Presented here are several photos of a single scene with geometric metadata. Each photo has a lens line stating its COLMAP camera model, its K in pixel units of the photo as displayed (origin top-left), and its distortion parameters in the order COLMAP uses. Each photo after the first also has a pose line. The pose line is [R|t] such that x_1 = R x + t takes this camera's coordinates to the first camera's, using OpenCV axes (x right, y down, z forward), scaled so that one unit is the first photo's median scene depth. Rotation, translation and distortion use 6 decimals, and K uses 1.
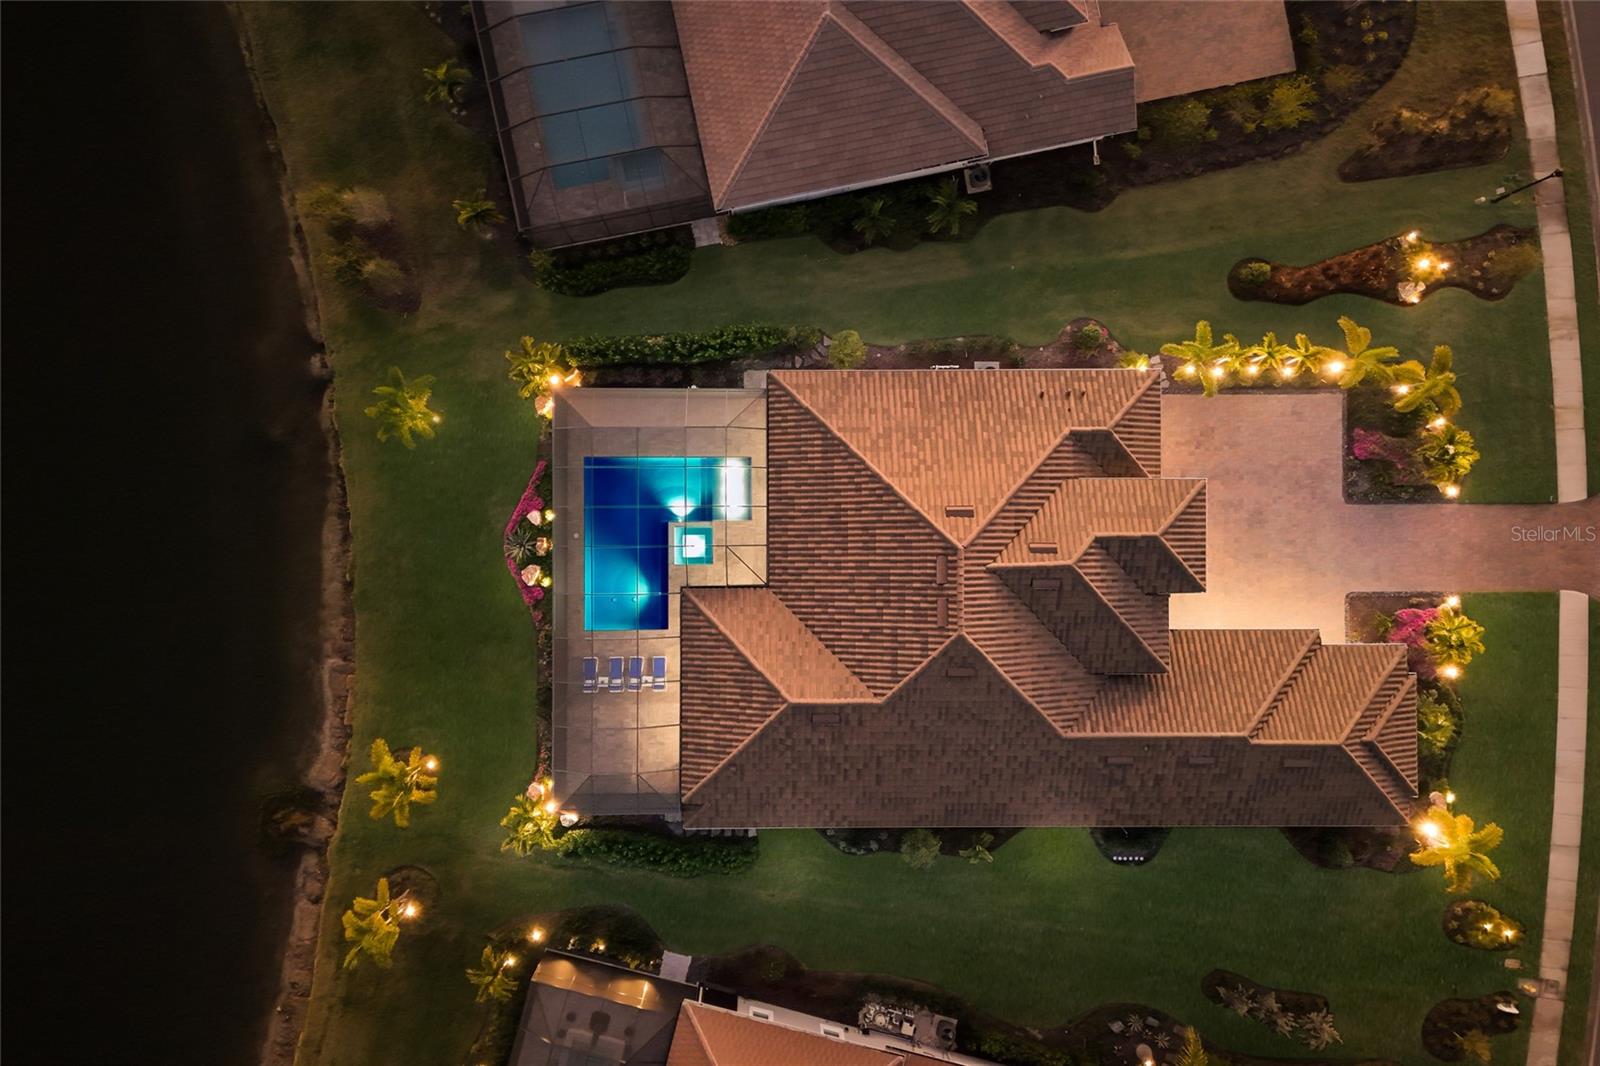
lens RADIAL K [[1182.1, 0, 800.0], [0, 1182.1, 533.0], [0, 0, 1]] dist [0.095738, -0.093328]
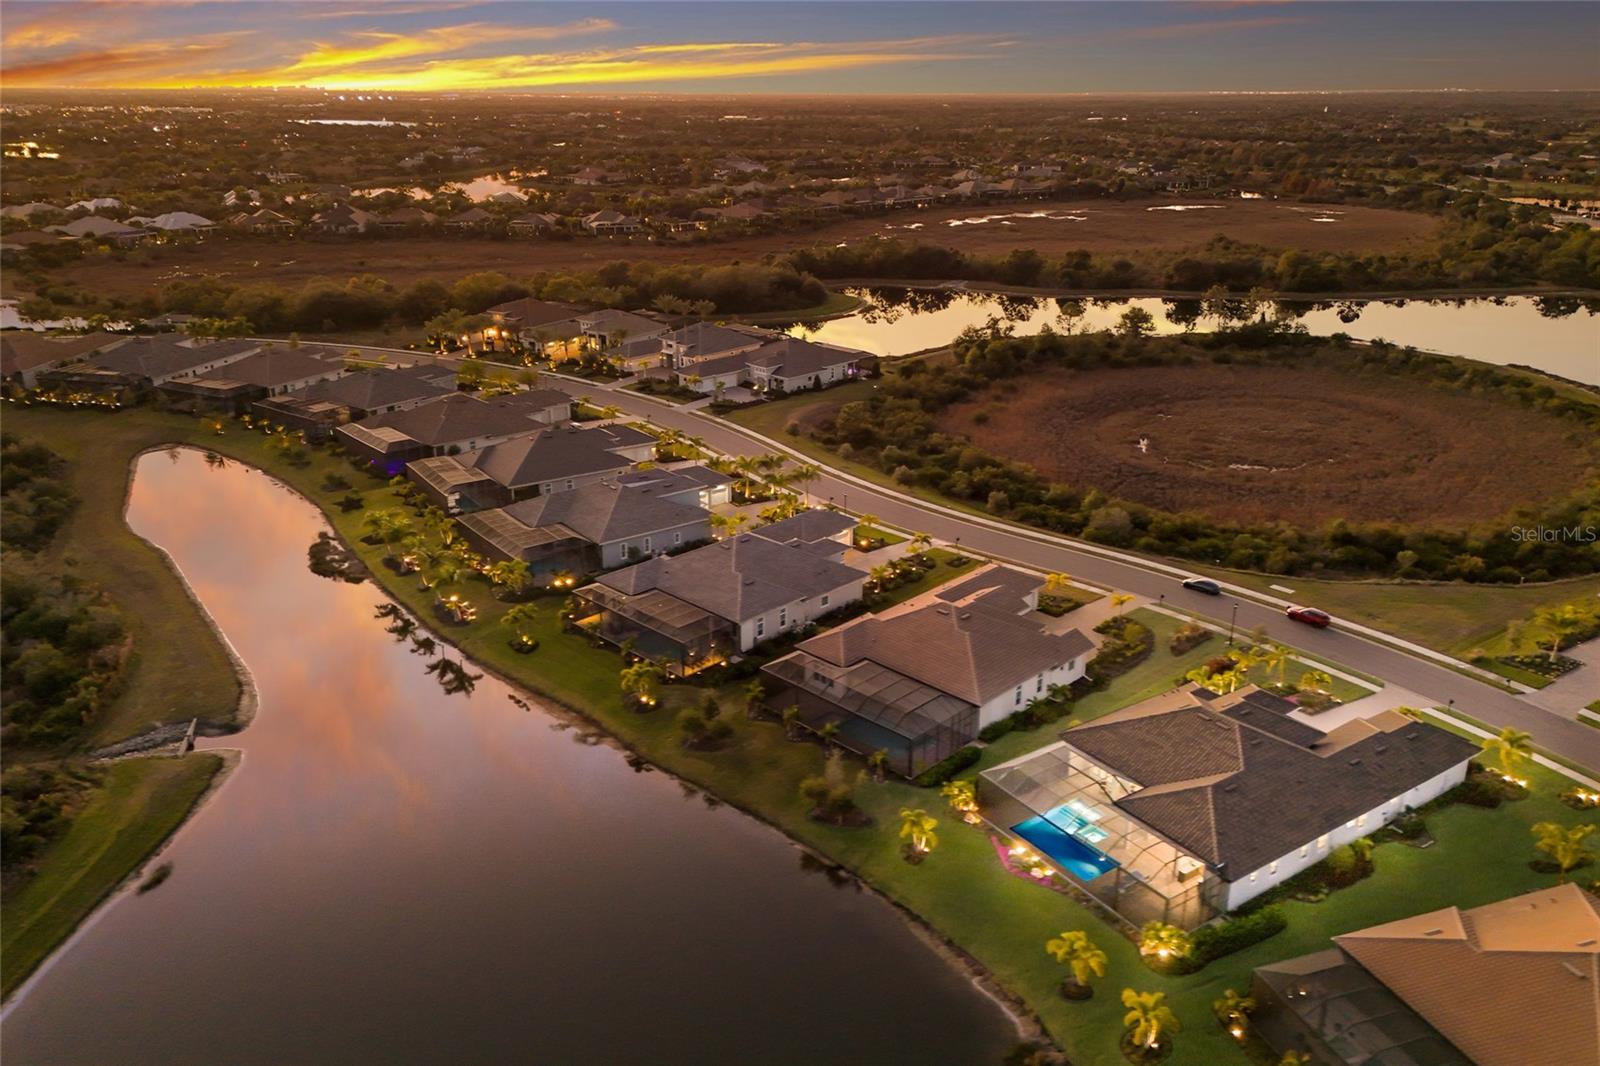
lens RADIAL K [[1182.1, 0, 800.0], [0, 1182.1, 533.0], [0, 0, 1]] dist [0.095738, -0.093328]
pose [[0.826950, -0.209686, 0.521713, -1.285954], [0.562267, 0.303499, -0.769249, 0.993560], [0.002961, 0.929473, 0.368878, -0.016180]]
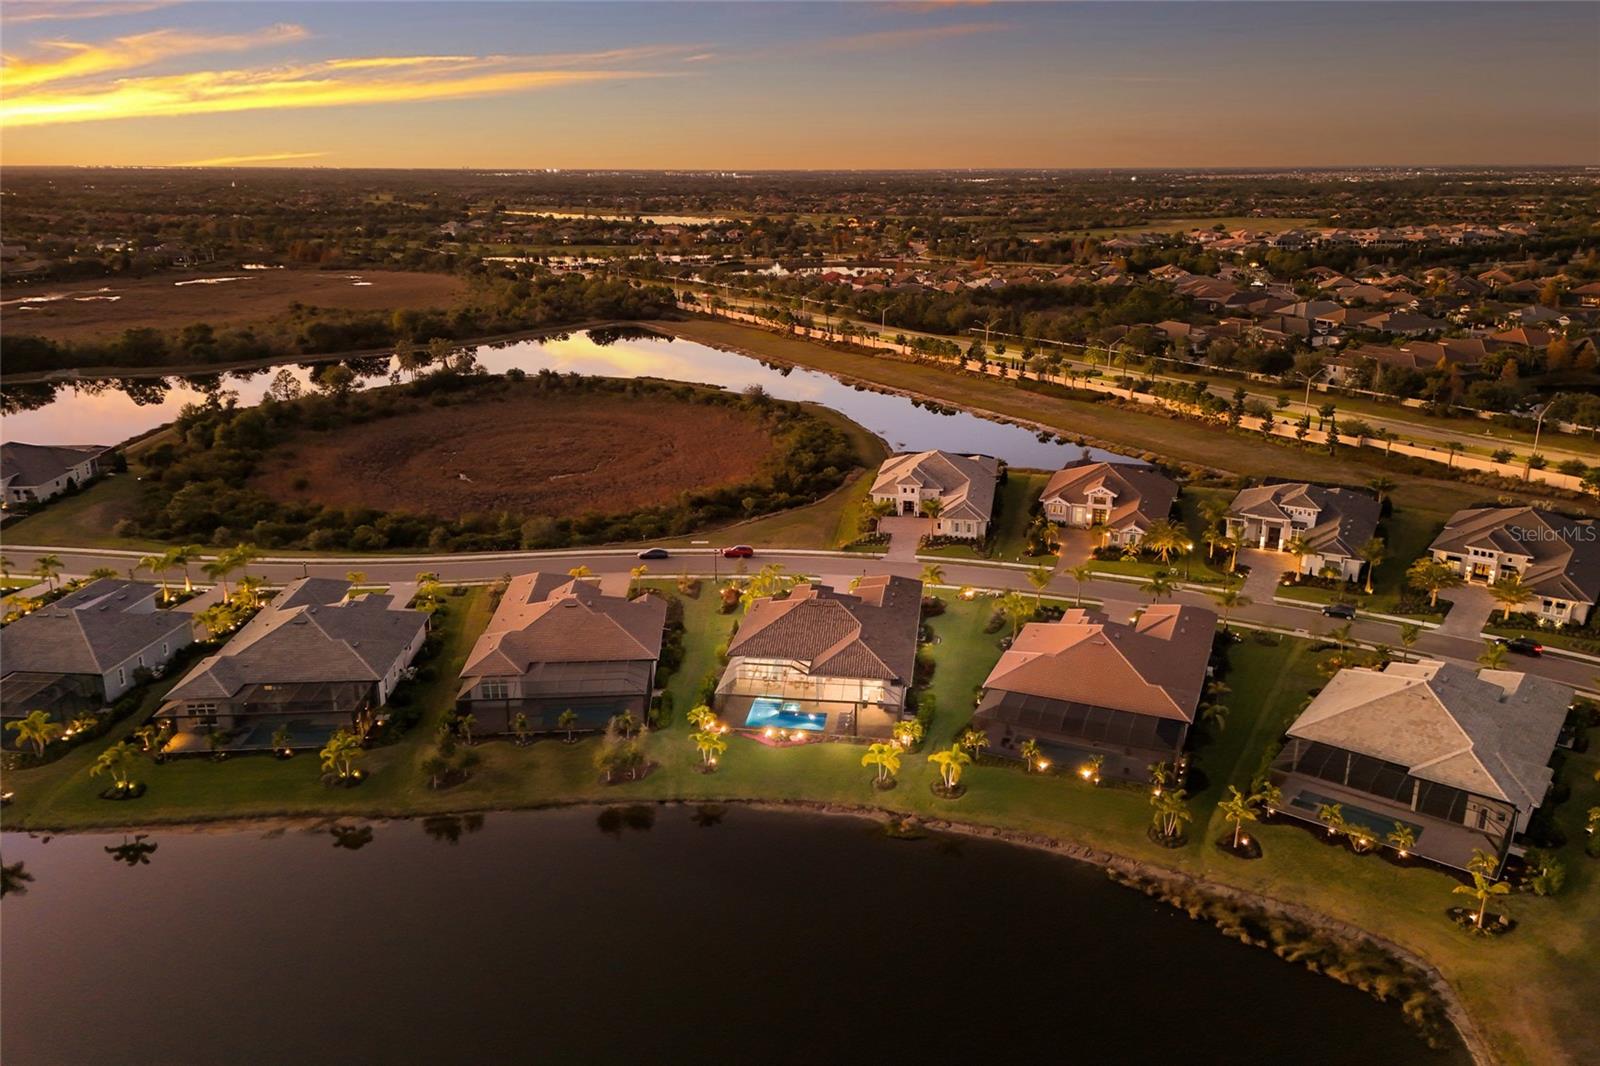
lens RADIAL K [[1182.1, 0, 800.0], [0, 1182.1, 533.0], [0, 0, 1]] dist [0.095738, -0.093328]
pose [[0.136816, -0.308004, 0.941496, -2.199441], [0.990533, 0.053305, -0.126504, 0.307225], [-0.011222, 0.949891, 0.312381, -0.010534]]
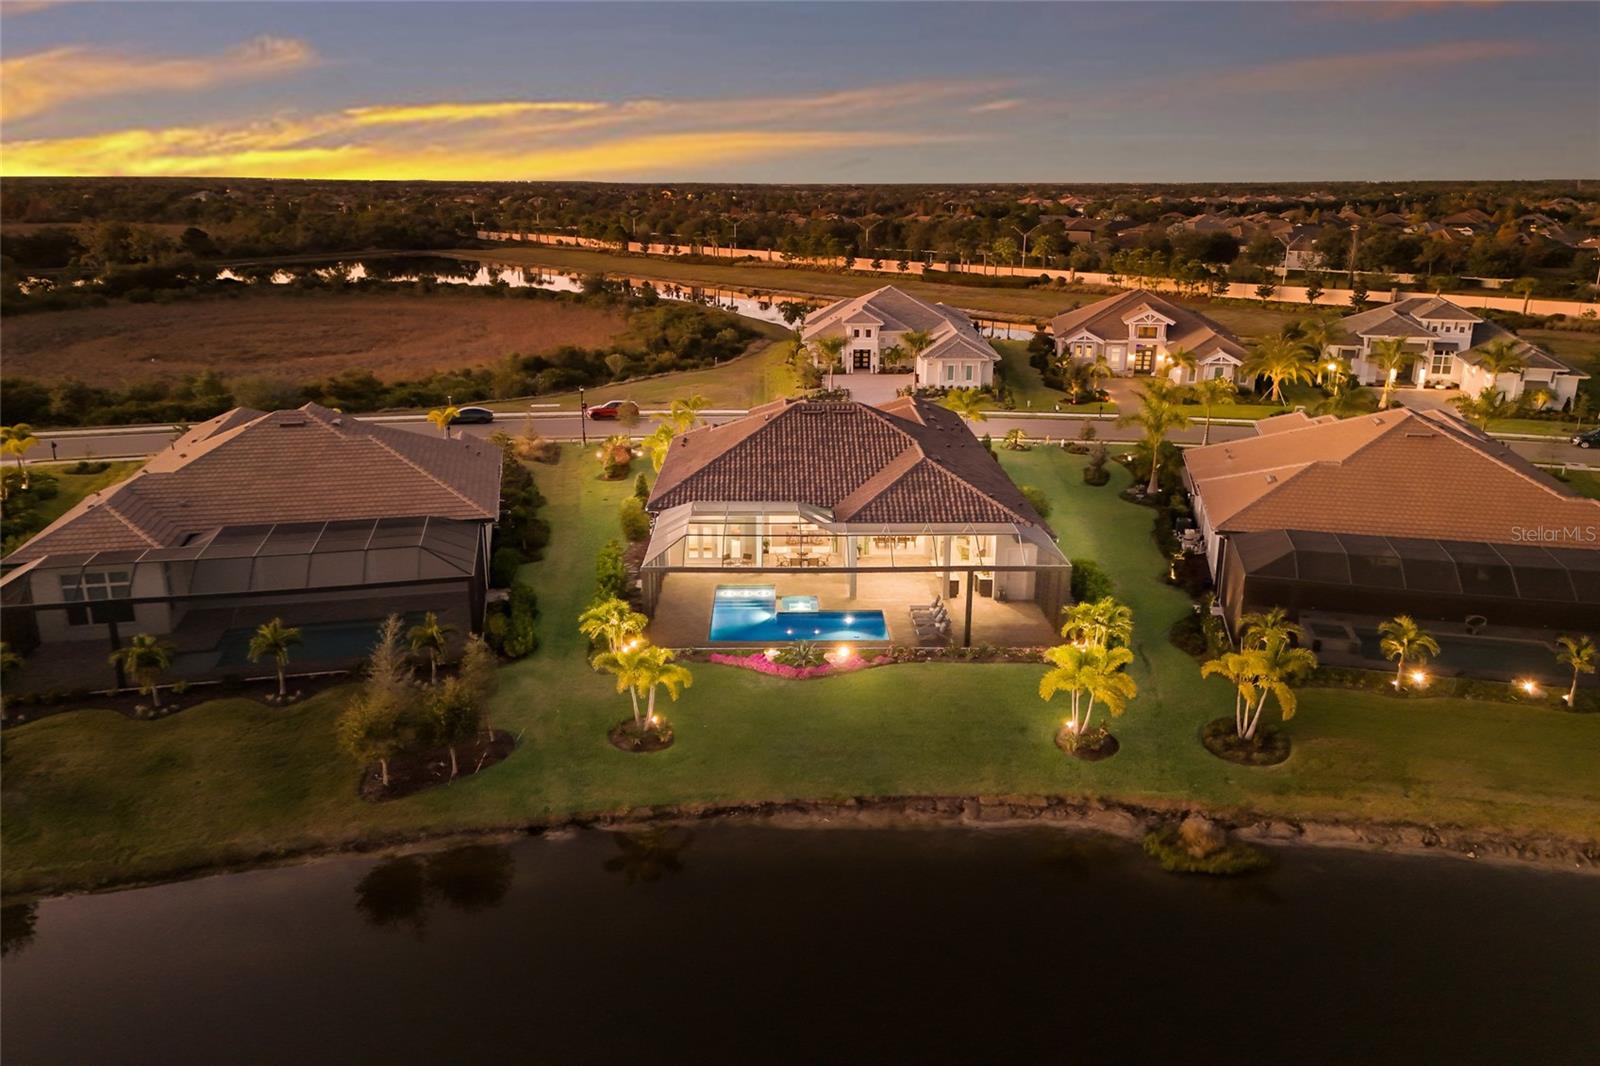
lens RADIAL K [[1182.1, 0, 800.0], [0, 1182.1, 533.0], [0, 0, 1]] dist [0.095738, -0.093328]
pose [[-0.025330, -0.298559, 0.954055, -1.116542], [0.999546, 0.008013, 0.029045, -0.019506], [-0.016316, 0.954358, 0.298220, 0.663902]]
